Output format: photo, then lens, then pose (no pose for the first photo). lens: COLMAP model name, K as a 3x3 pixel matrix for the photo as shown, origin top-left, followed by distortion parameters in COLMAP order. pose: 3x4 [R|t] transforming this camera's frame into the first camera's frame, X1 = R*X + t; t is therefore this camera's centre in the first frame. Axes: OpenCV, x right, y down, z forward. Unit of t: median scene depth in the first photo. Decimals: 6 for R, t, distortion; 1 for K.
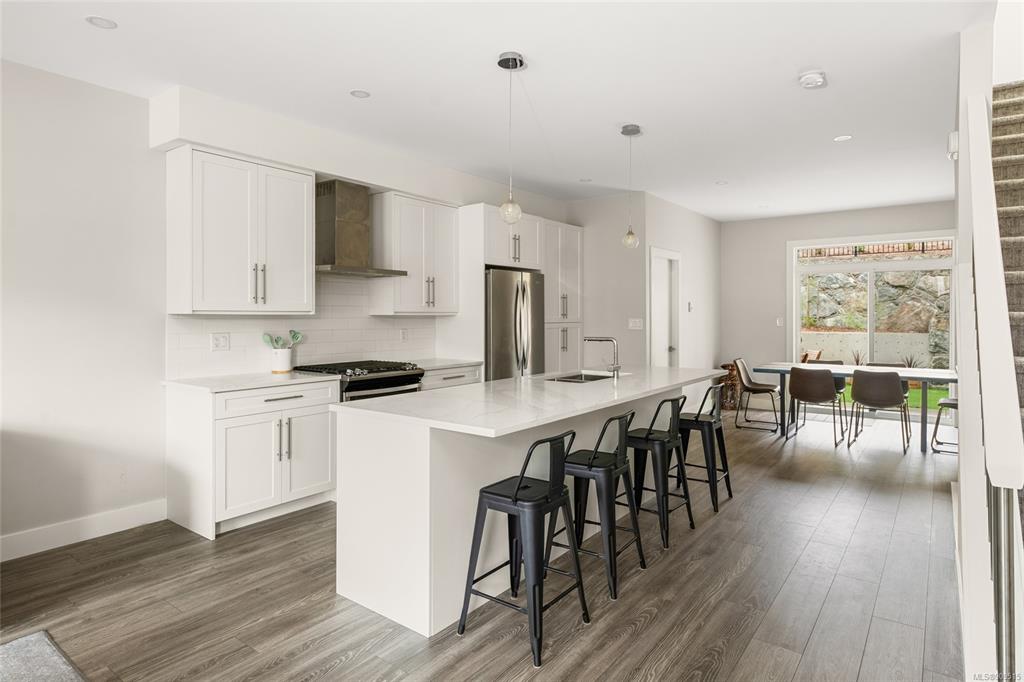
lens RADIAL K [[580.1, 0, 519.6], [0, 580.1, 308.3], [0, 0, 1]] dist [0.005672, 0.000464]
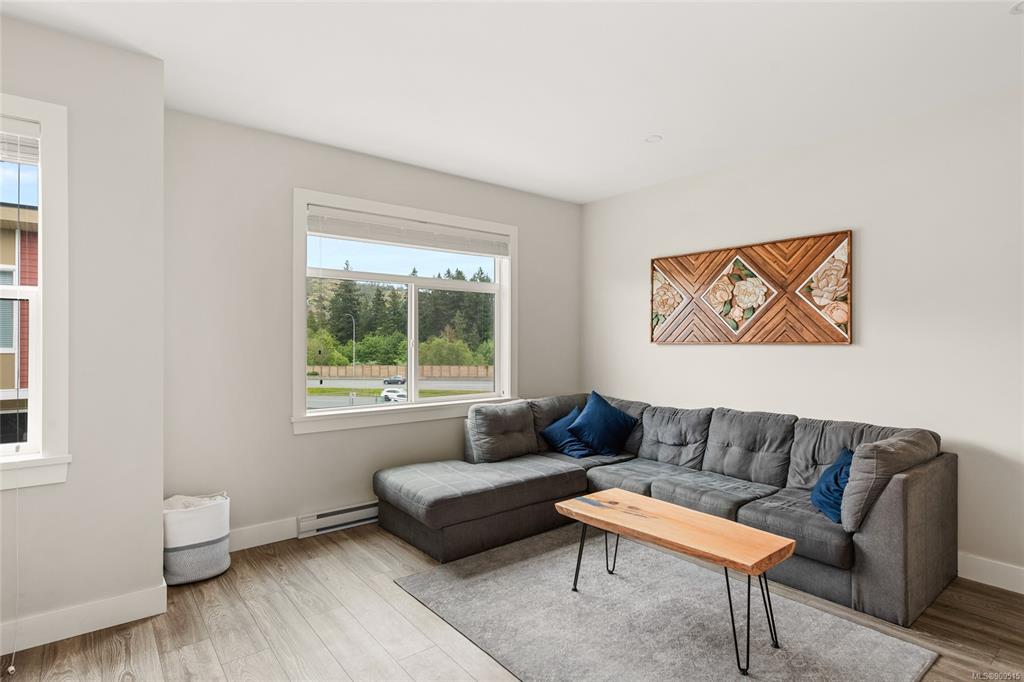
lens RADIAL K [[527.7, 0, 512.8], [0, 527.7, 341.7], [0, 0, 1]] dist [0.000977, -0.000383]
pose [[-0.263920, -0.001904, -0.964543, 0.122387], [0.010038, 0.999938, -0.004720, 0.002403], [0.964492, -0.010928, -0.263885, 0.243820]]
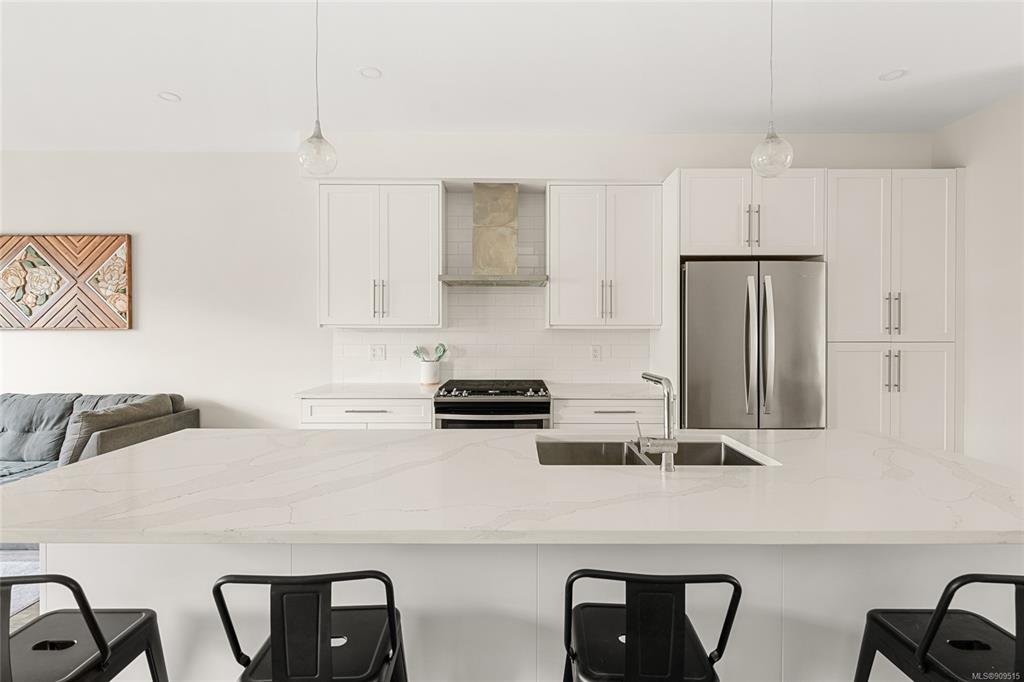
lens RADIAL K [[493.2, 0, 508.7], [0, 493.2, 328.4], [0, 0, 1]] dist [0.002183, 0.000087]
pose [[0.585684, 0.000779, -0.810539, 0.342481], [0.009509, 0.999924, 0.007832, 0.005305], [0.810484, -0.012295, 0.585632, 0.553082]]
